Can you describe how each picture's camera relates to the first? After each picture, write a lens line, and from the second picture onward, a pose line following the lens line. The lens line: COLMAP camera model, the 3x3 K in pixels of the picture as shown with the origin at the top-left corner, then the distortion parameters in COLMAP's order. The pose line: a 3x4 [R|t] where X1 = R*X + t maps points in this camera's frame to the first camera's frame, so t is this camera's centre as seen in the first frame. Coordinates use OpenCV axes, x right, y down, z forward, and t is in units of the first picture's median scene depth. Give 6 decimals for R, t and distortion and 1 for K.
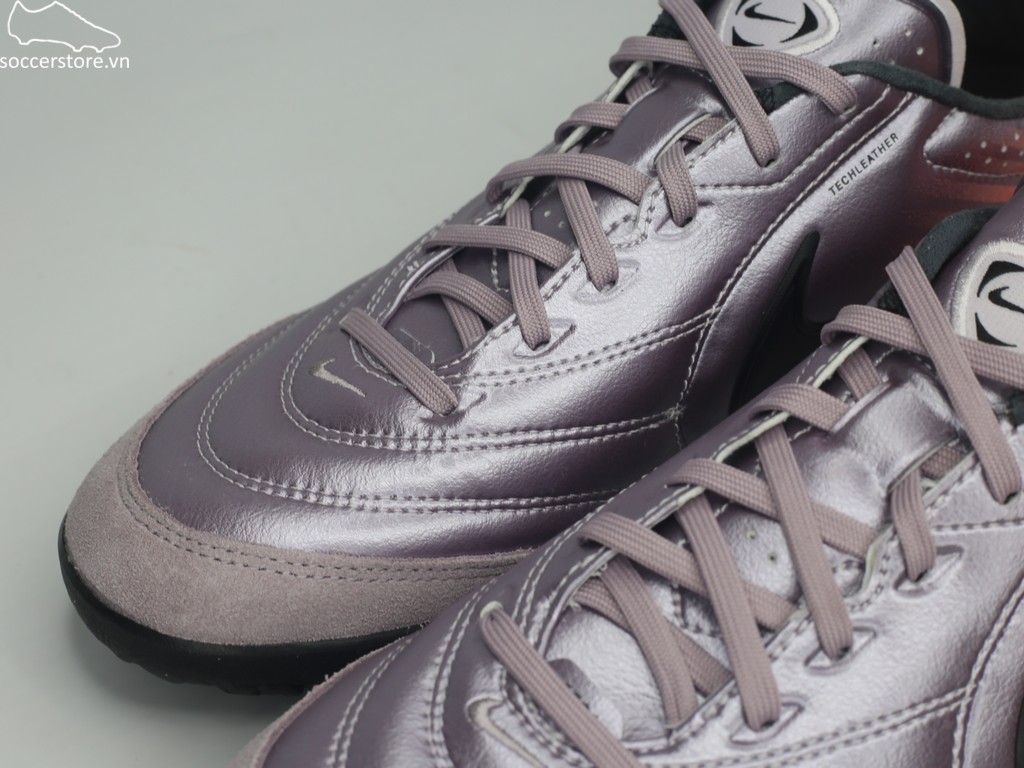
lens RADIAL K [[2020.8, 0, 512.0], [0, 2020.8, 384.0], [0, 0, 1]] dist [-0.174177, -0.297310]
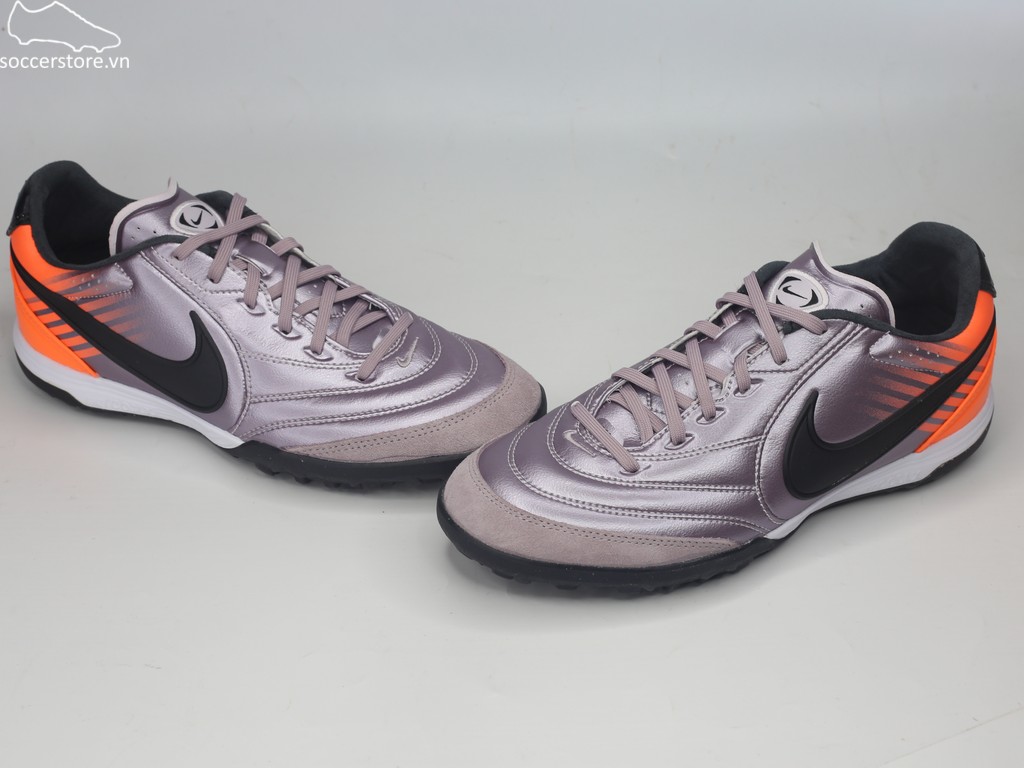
lens RADIAL K [[2020.8, 0, 512.0], [0, 2020.8, 384.0], [0, 0, 1]] dist [-0.174177, -0.297310]
pose [[0.995657, 0.045843, -0.081028, 0.101711], [-0.056519, 0.989258, -0.134814, 0.386766], [0.073978, 0.138808, 0.987552, -1.329654]]
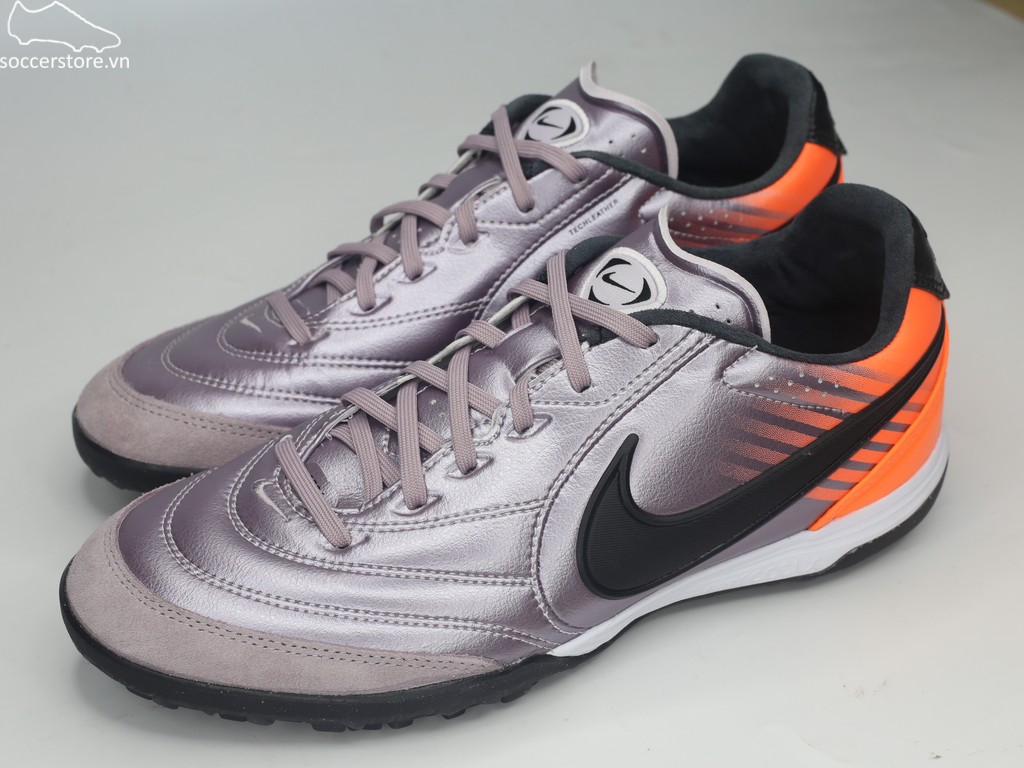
lens RADIAL K [[2020.8, 0, 512.0], [0, 2020.8, 384.0], [0, 0, 1]] dist [-0.174177, -0.297310]
pose [[0.980395, 0.079632, -0.180232, 0.426146], [-0.102741, 0.987106, -0.122740, 0.228526], [0.168134, 0.138851, 0.975936, -0.552503]]
